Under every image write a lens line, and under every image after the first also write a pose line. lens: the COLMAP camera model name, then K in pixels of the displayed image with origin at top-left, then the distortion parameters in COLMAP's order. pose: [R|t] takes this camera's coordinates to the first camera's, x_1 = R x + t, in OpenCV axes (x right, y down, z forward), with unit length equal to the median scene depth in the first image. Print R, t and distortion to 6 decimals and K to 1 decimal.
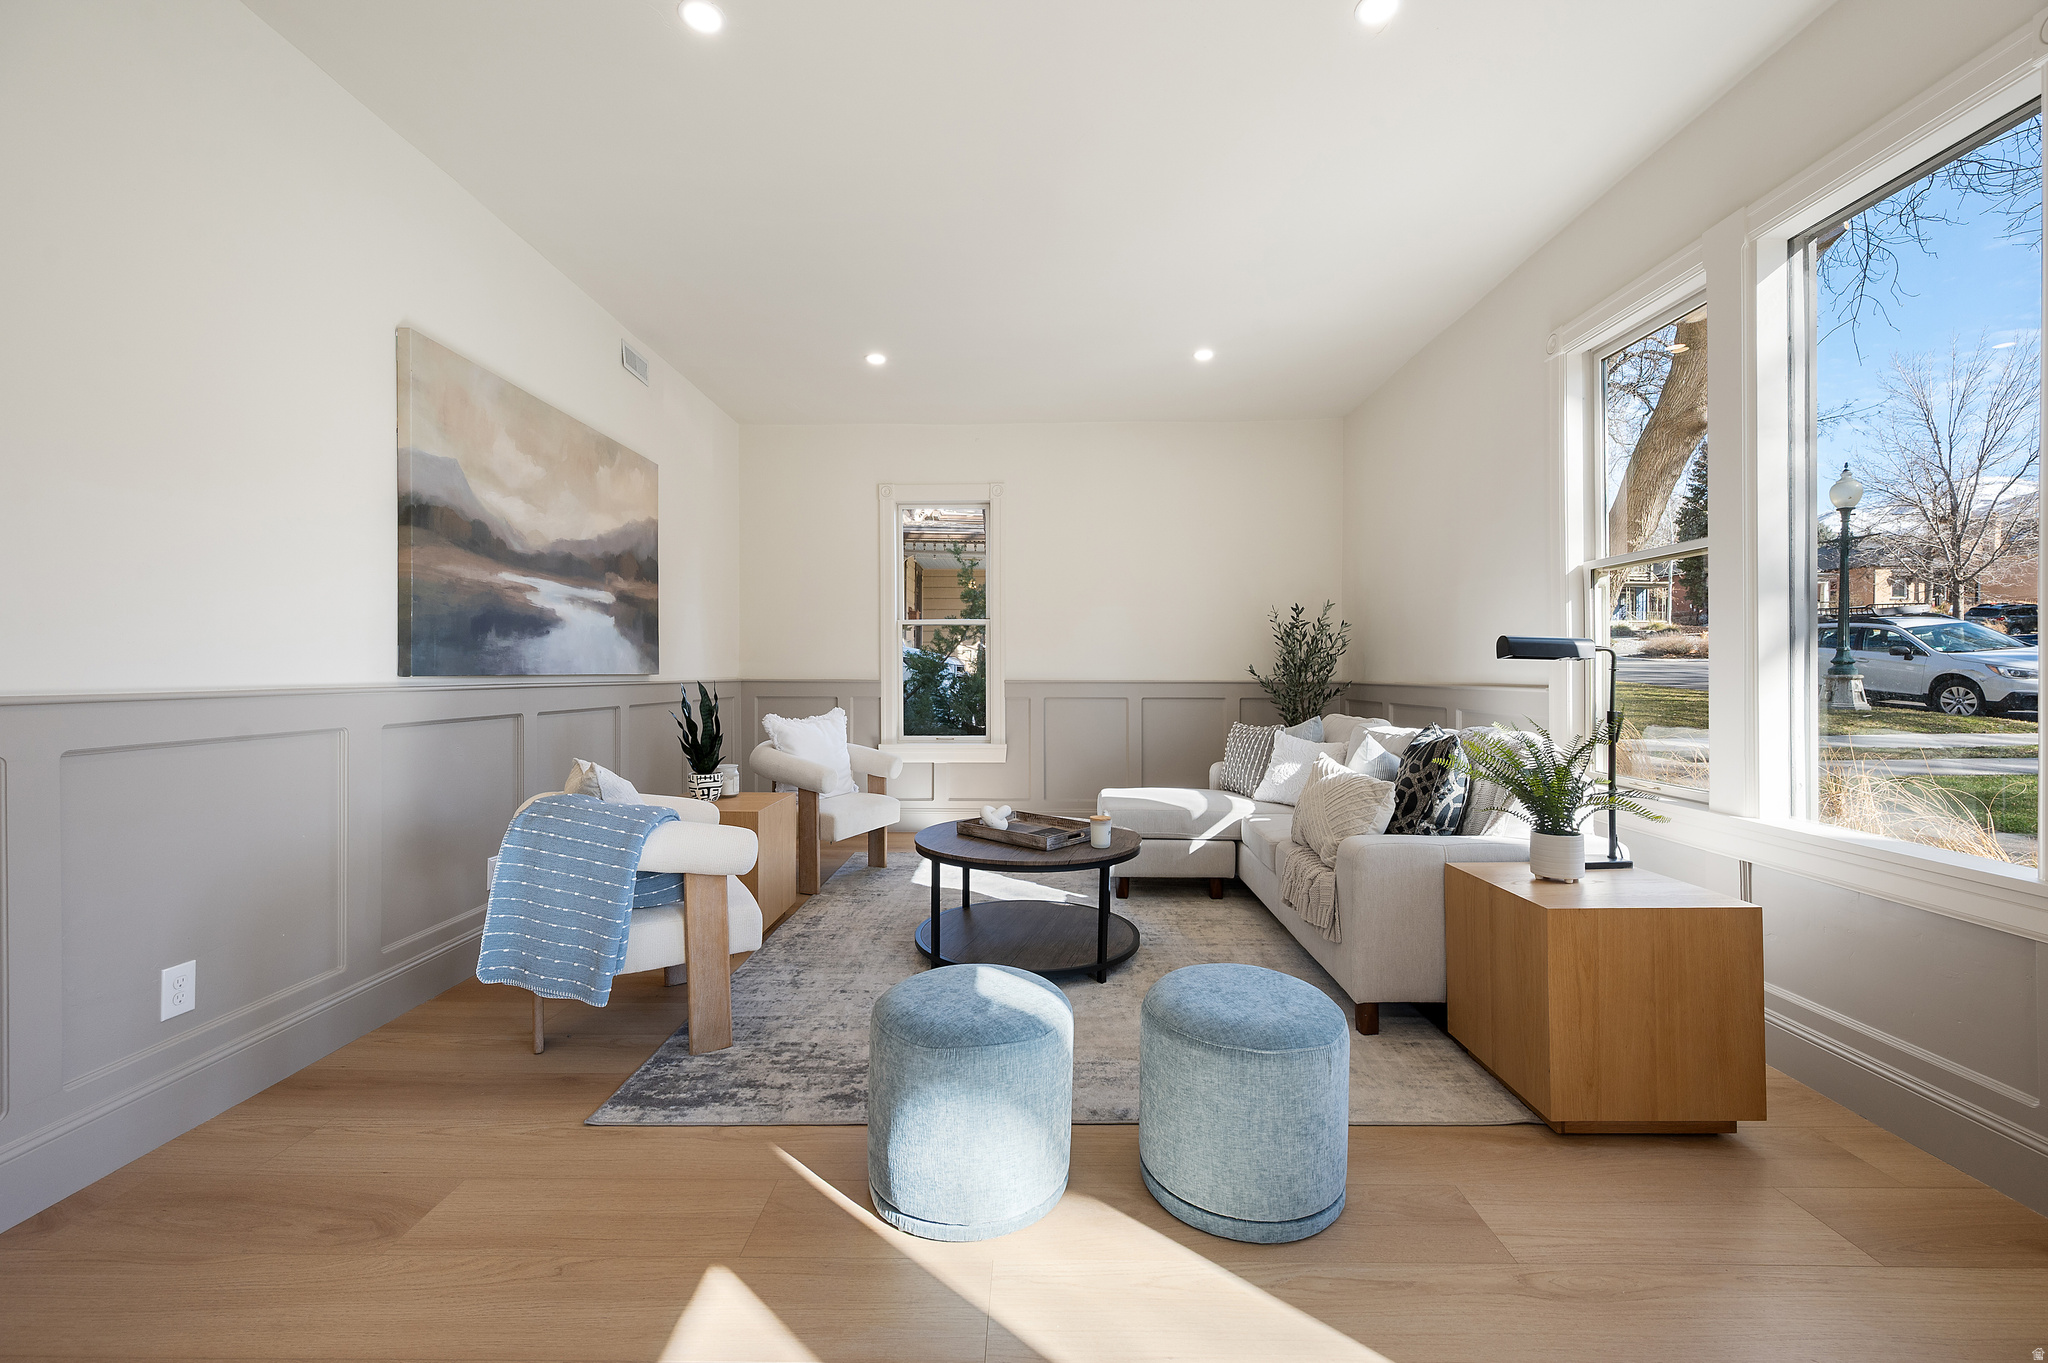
lens RADIAL K [[816.9, 0, 1024.1], [0, 816.9, 677.6], [0, 0, 1]] dist [-0.000306, 0.000344]
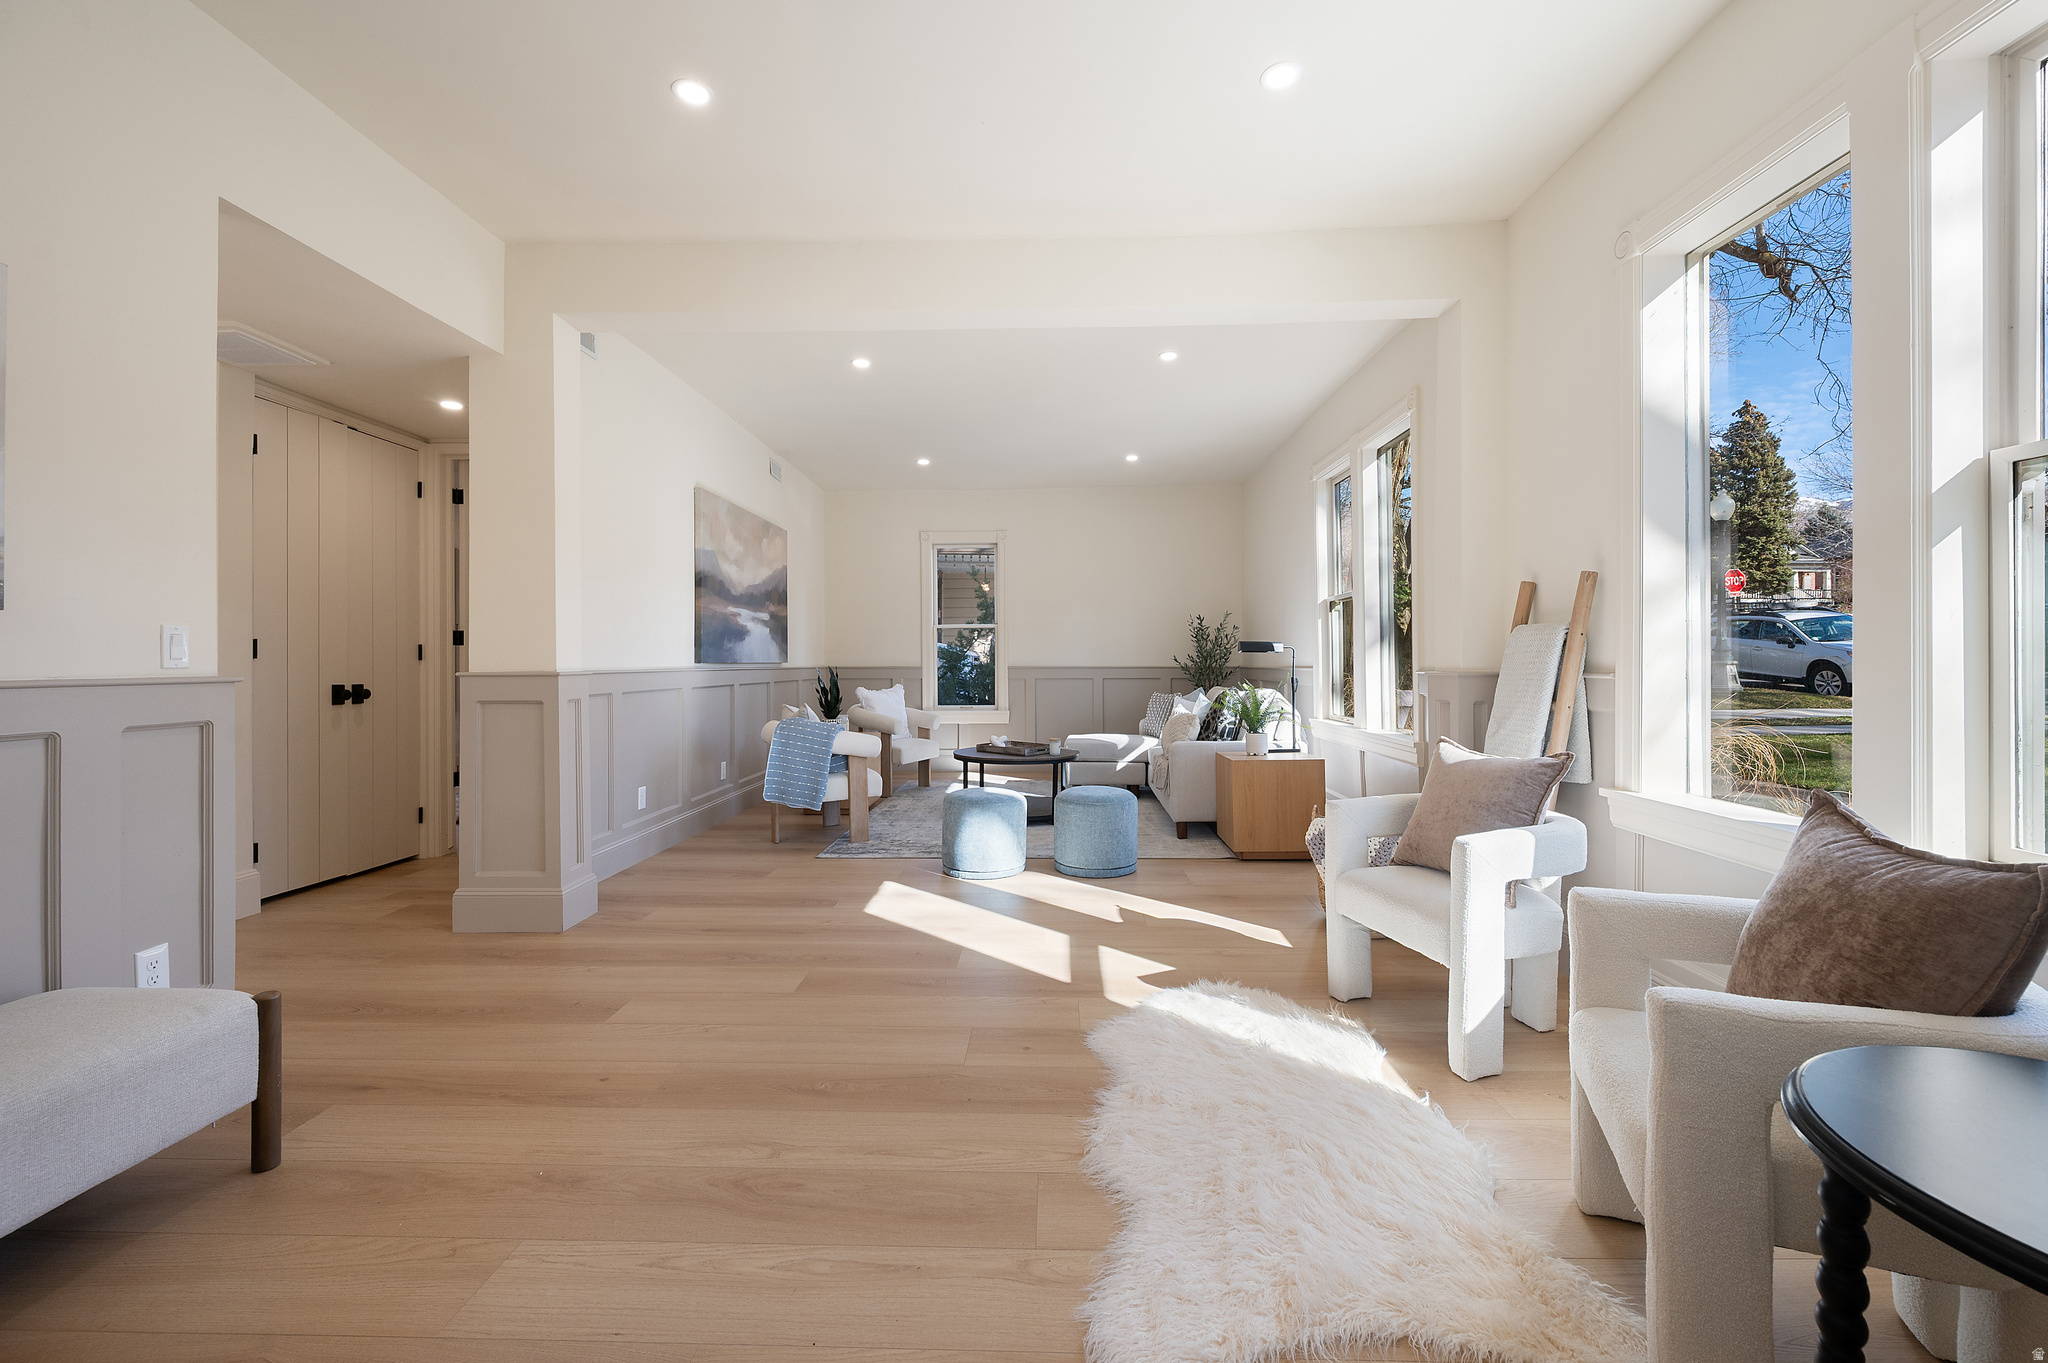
lens RADIAL K [[816.9, 0, 1022.9], [0, 816.9, 672.3], [0, 0, 1]] dist [-0.000306, 0.000344]
pose [[0.999820, -0.003633, -0.018640, 0.042515], [0.003738, 0.999977, 0.005634, 0.007918], [0.018619, -0.005703, 0.999810, -0.628095]]
